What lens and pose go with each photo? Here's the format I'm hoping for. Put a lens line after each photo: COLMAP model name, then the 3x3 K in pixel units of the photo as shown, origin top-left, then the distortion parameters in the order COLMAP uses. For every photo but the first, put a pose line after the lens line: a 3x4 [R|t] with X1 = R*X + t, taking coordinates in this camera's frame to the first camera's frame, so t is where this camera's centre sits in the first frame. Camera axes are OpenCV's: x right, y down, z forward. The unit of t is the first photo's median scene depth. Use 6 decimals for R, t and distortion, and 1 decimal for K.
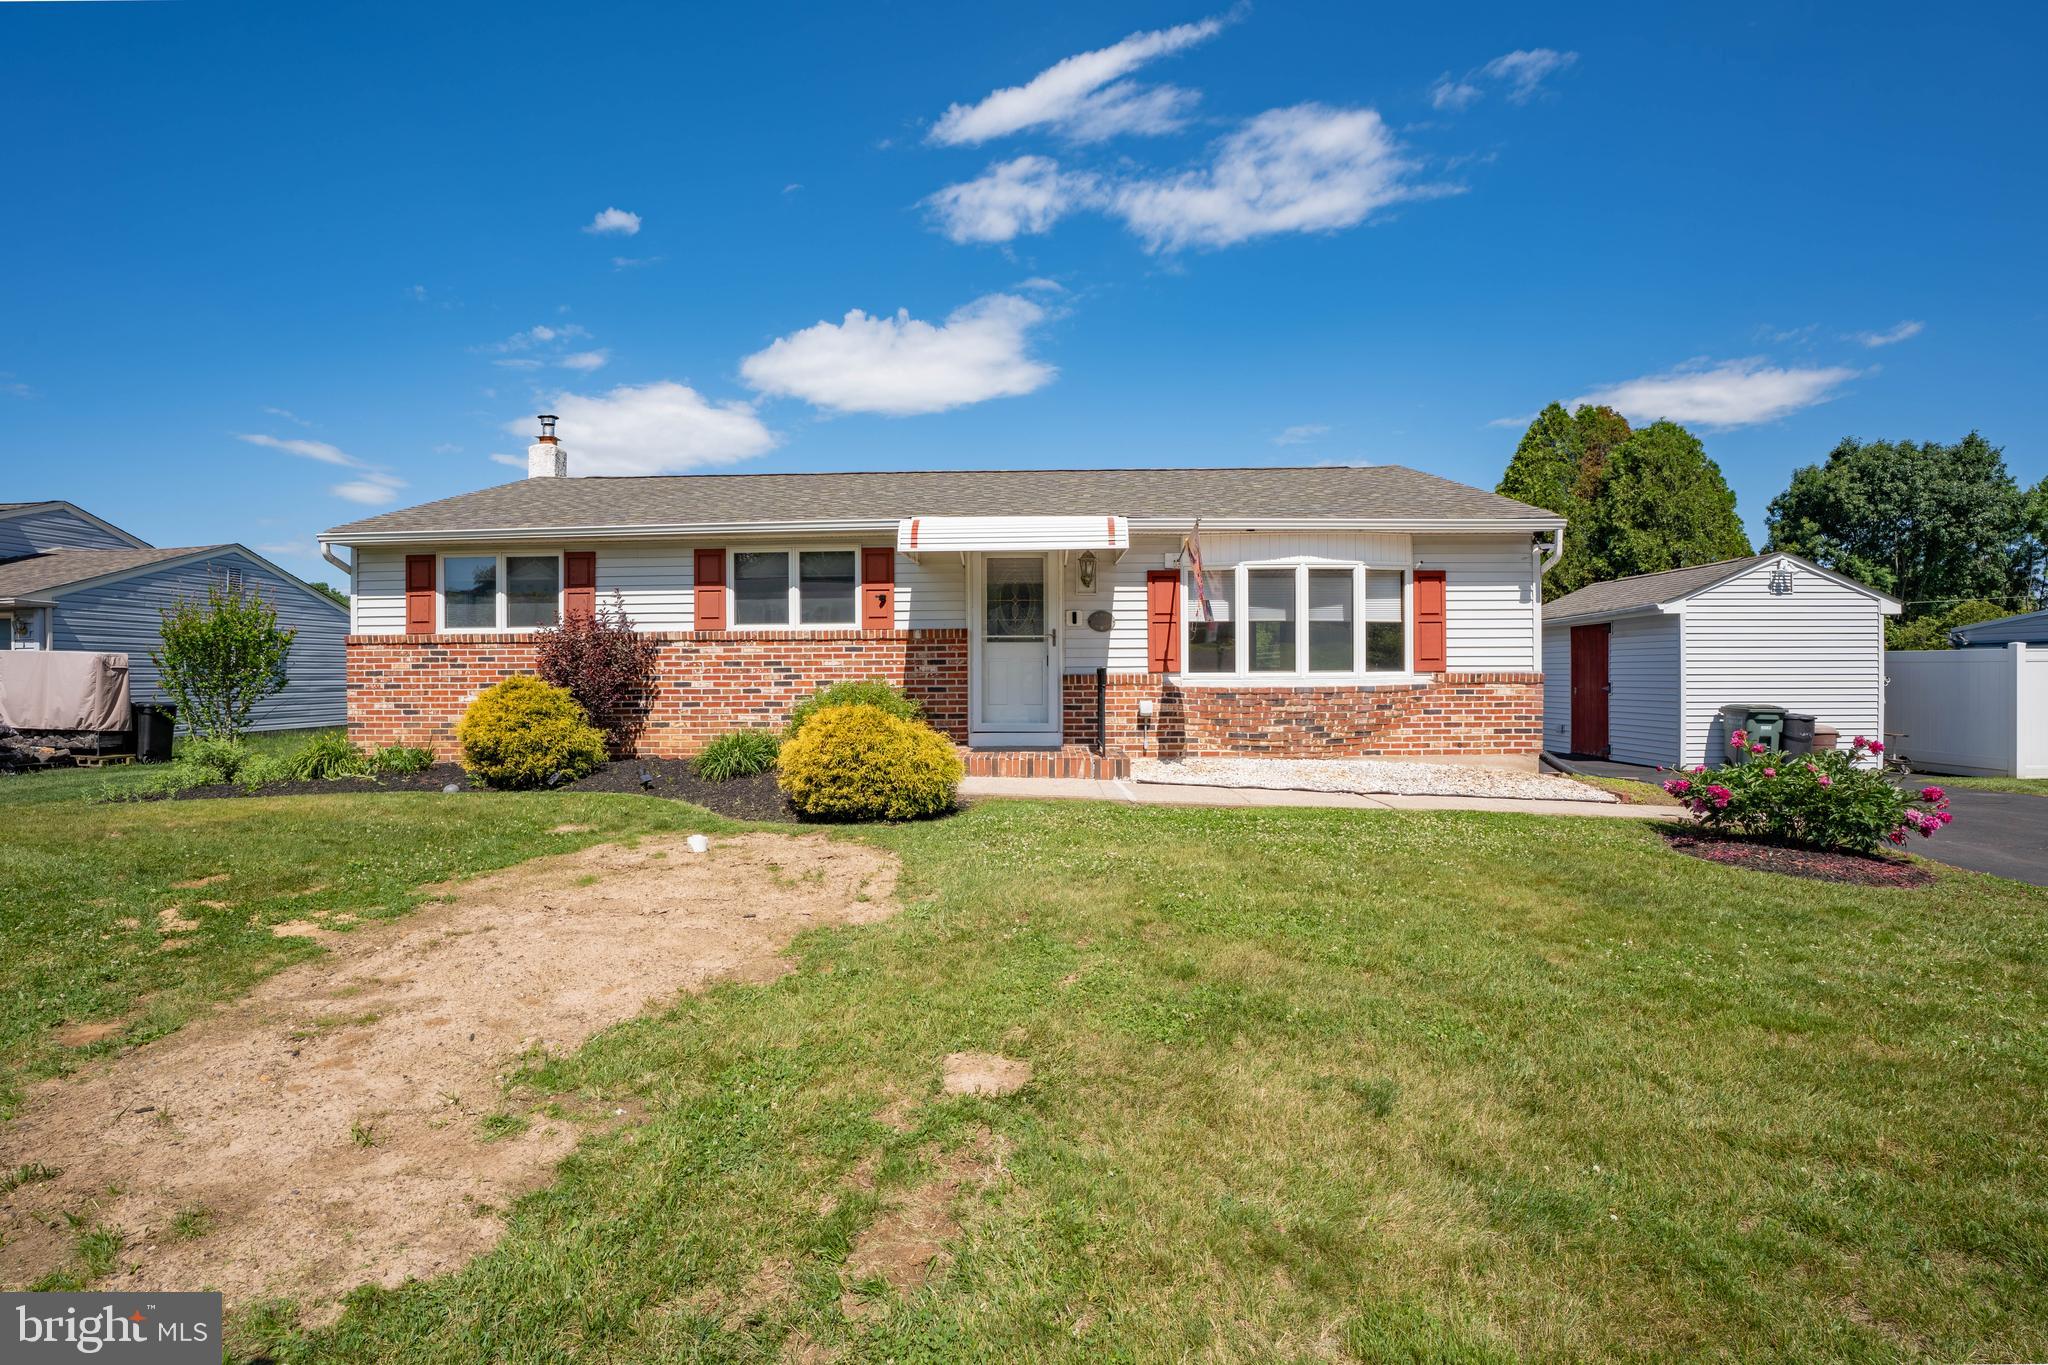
lens RADIAL K [[951.7, 0, 993.7], [0, 951.7, 691.3], [0, 0, 1]] dist [-0.070383, 0.027237]
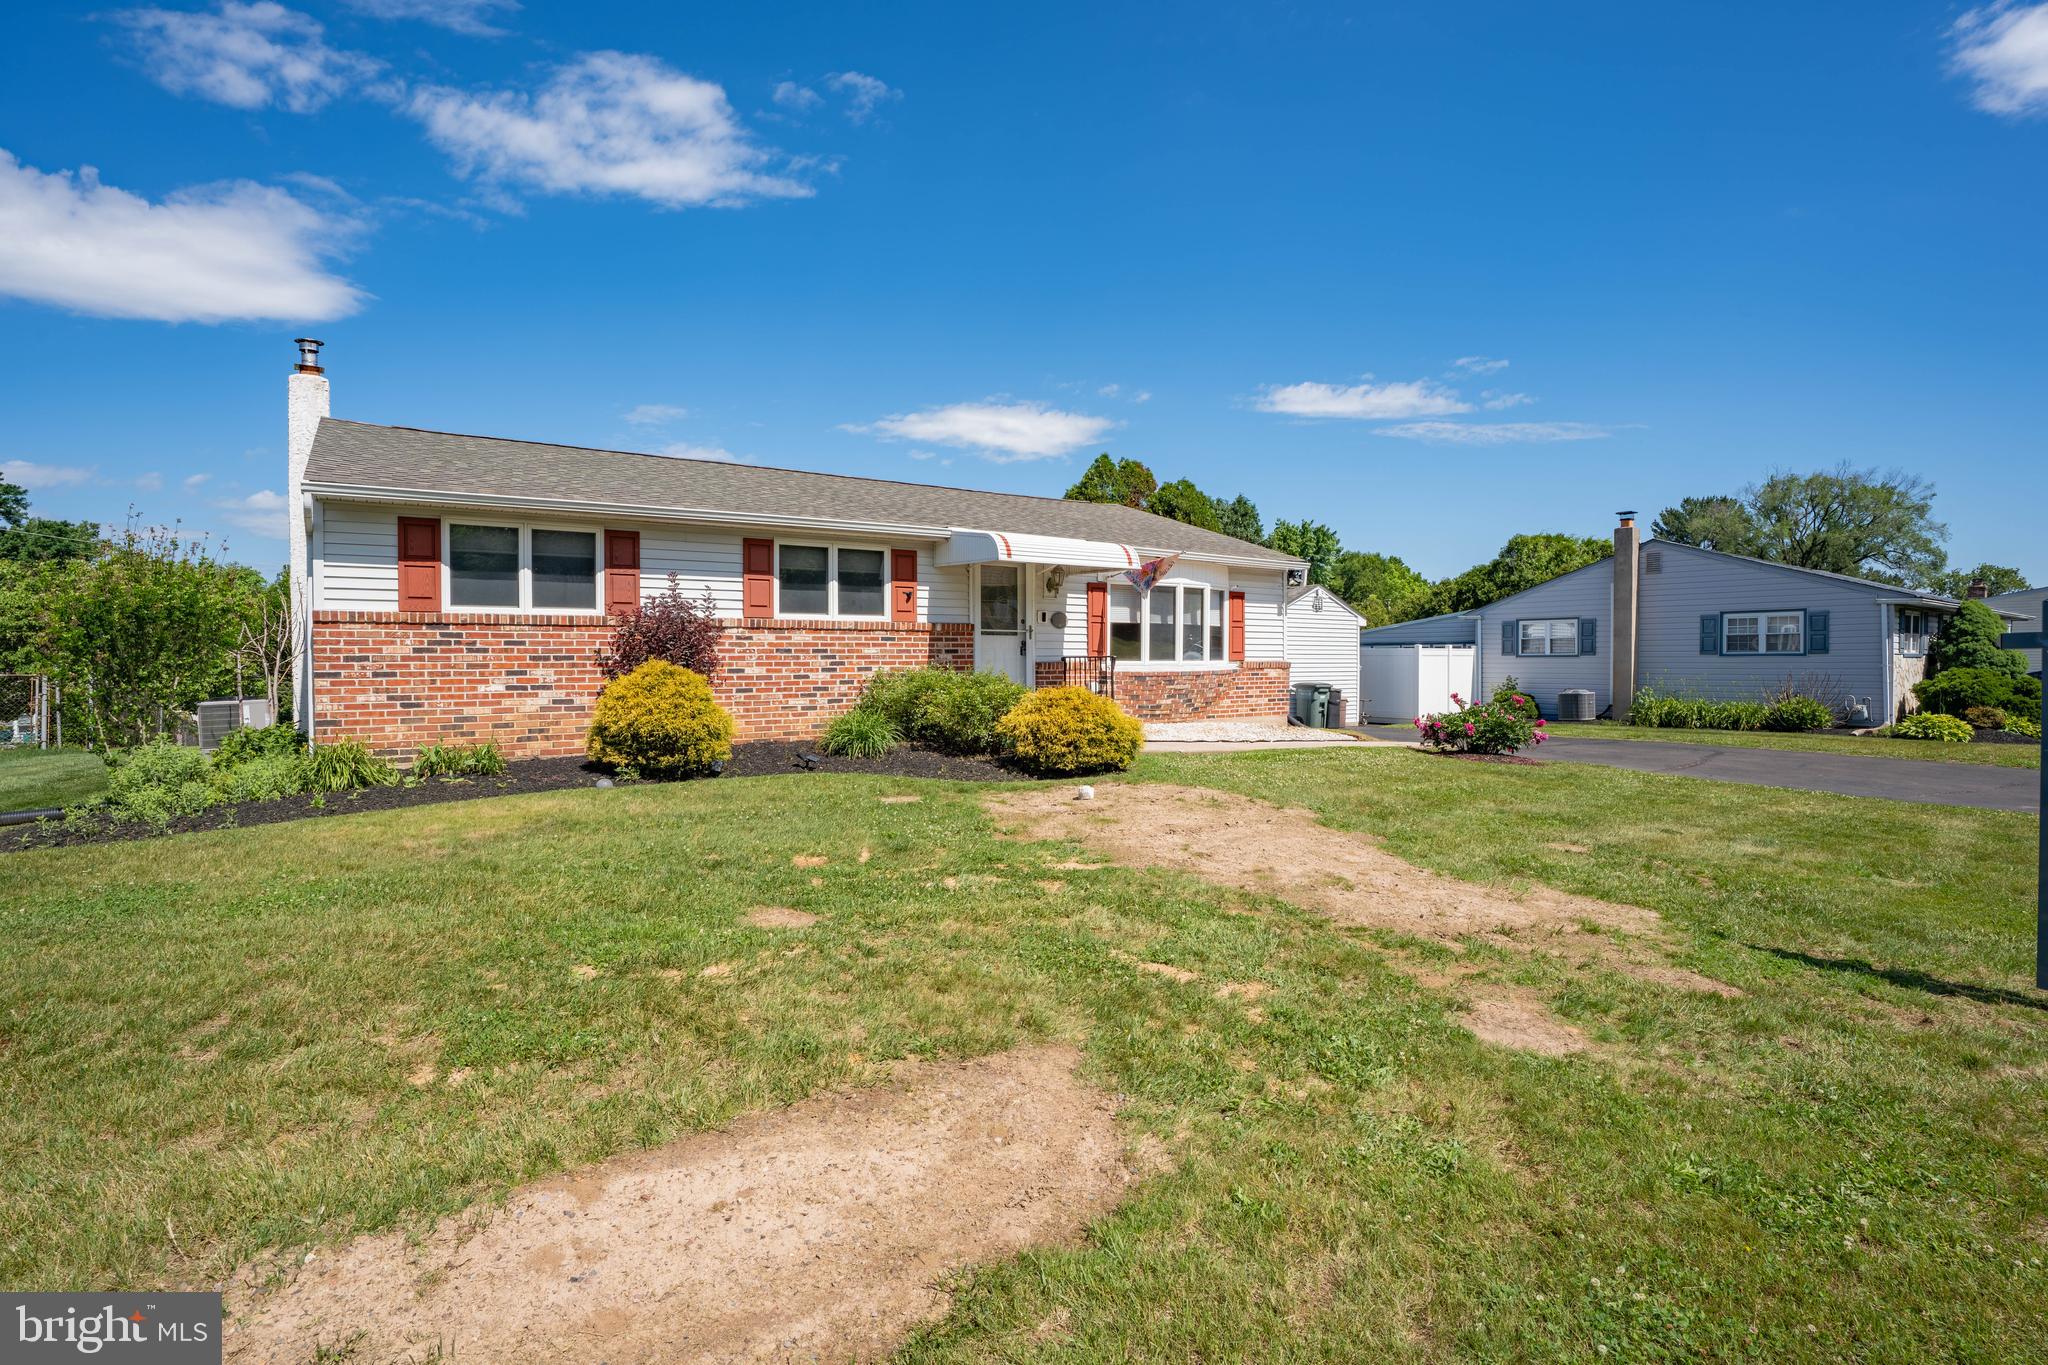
lens RADIAL K [[951.7, 0, 993.7], [0, 951.7, 691.3], [0, 0, 1]] dist [-0.070383, 0.027237]
pose [[0.811765, -0.015288, 0.583784, -0.700513], [0.009578, 0.999871, 0.012867, 0.004306], [-0.583906, -0.004853, 0.811807, 0.015778]]
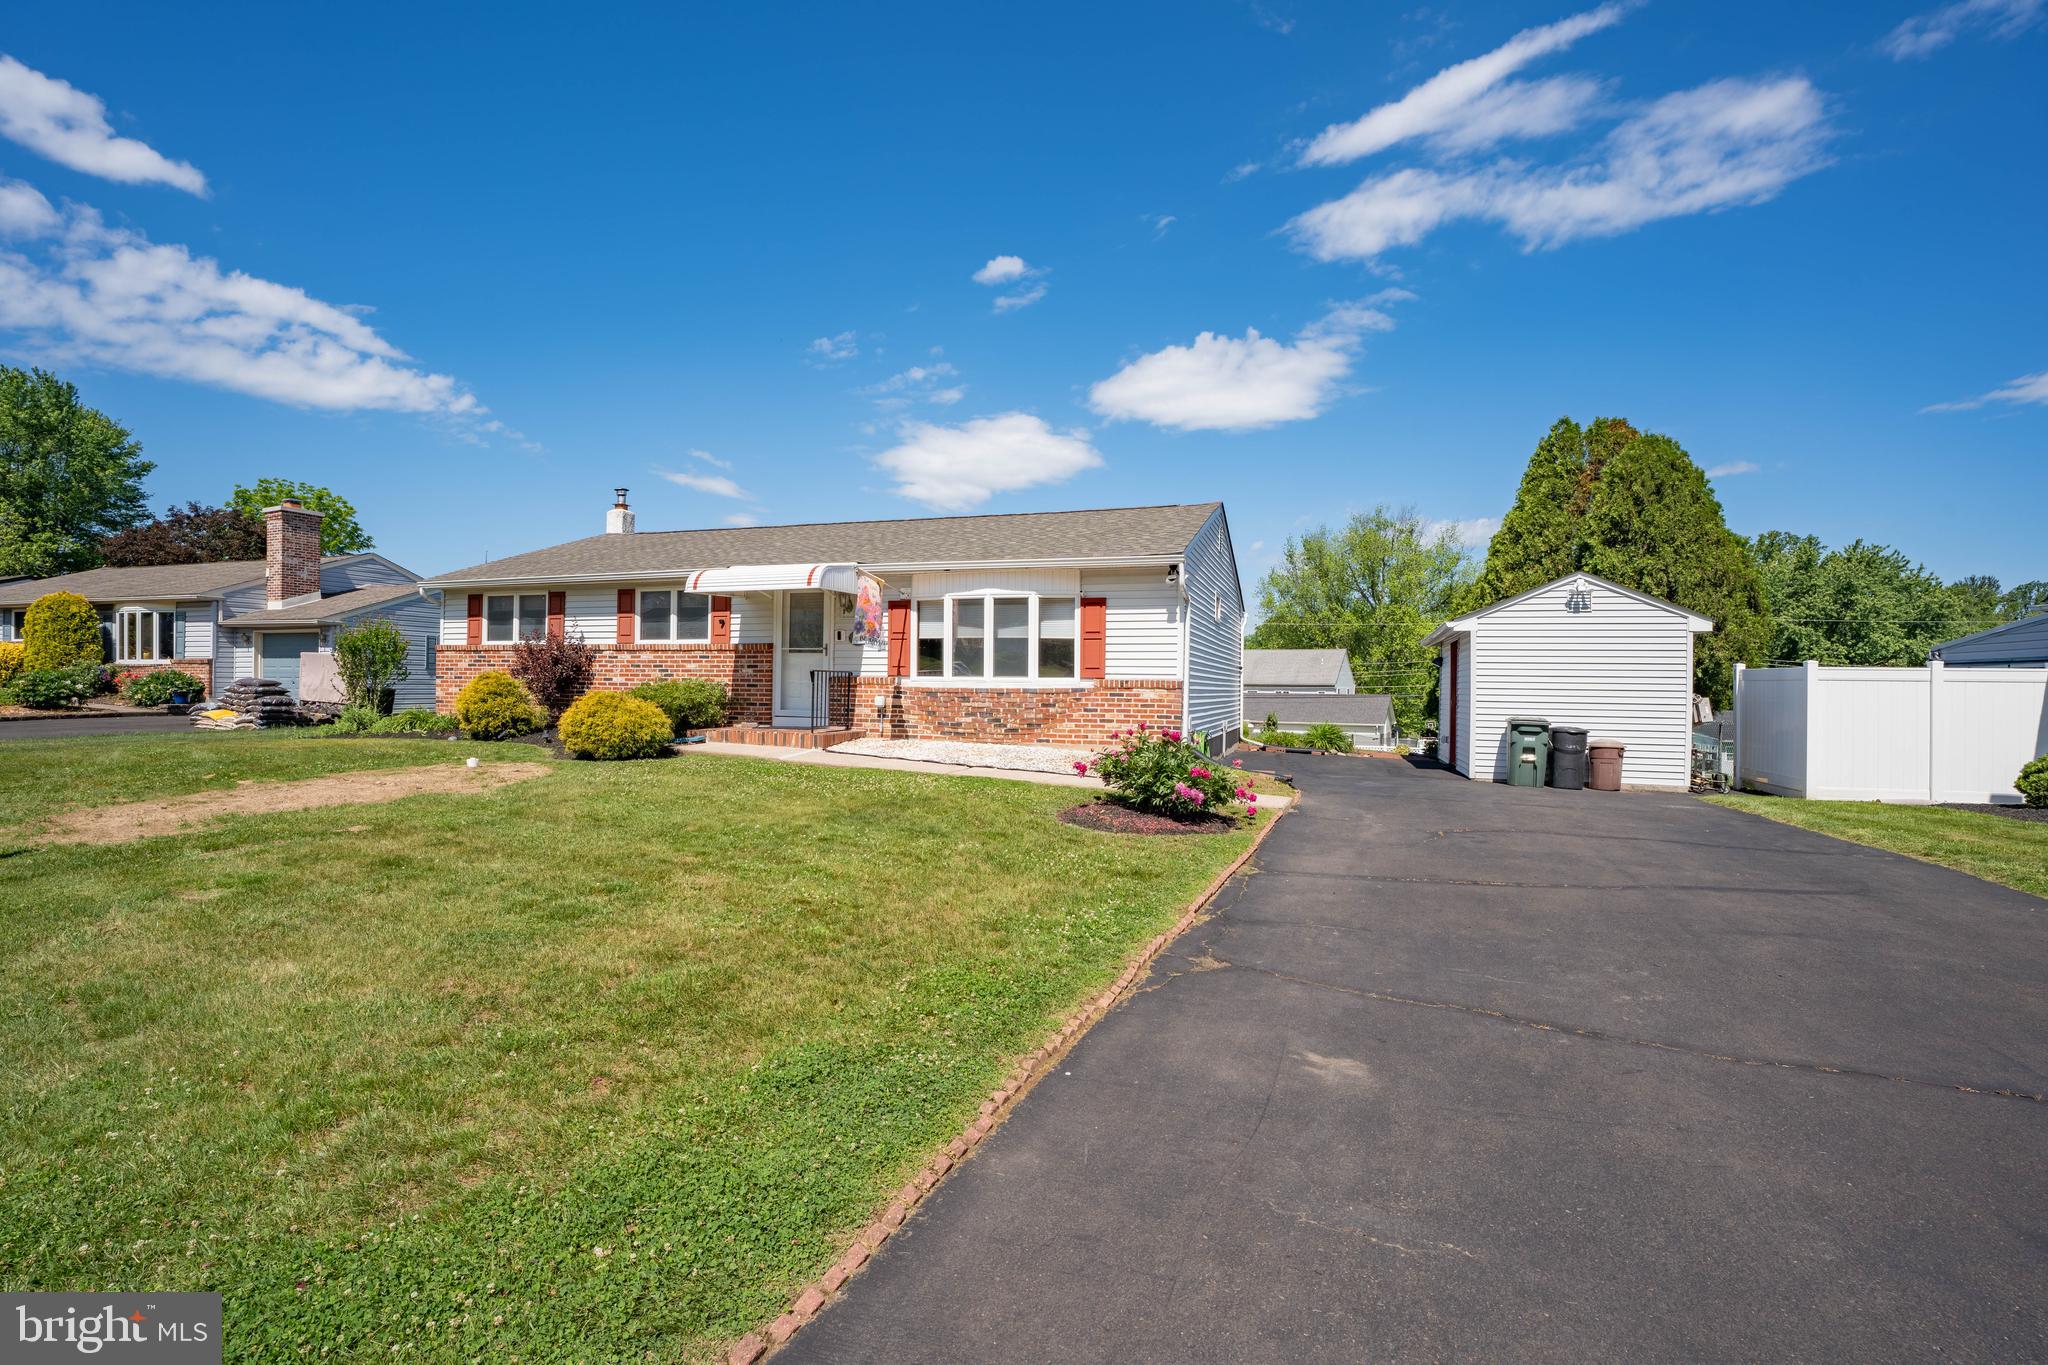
lens RADIAL K [[925.9, 0, 978.8], [0, 925.9, 676.9], [0, 0, 1]] dist [-0.042390, -0.013234]
pose [[0.953380, 0.015649, -0.301365, 0.681258], [-0.024535, 0.999368, -0.025722, 0.012596], [0.300772, 0.031917, 0.953162, -0.221935]]
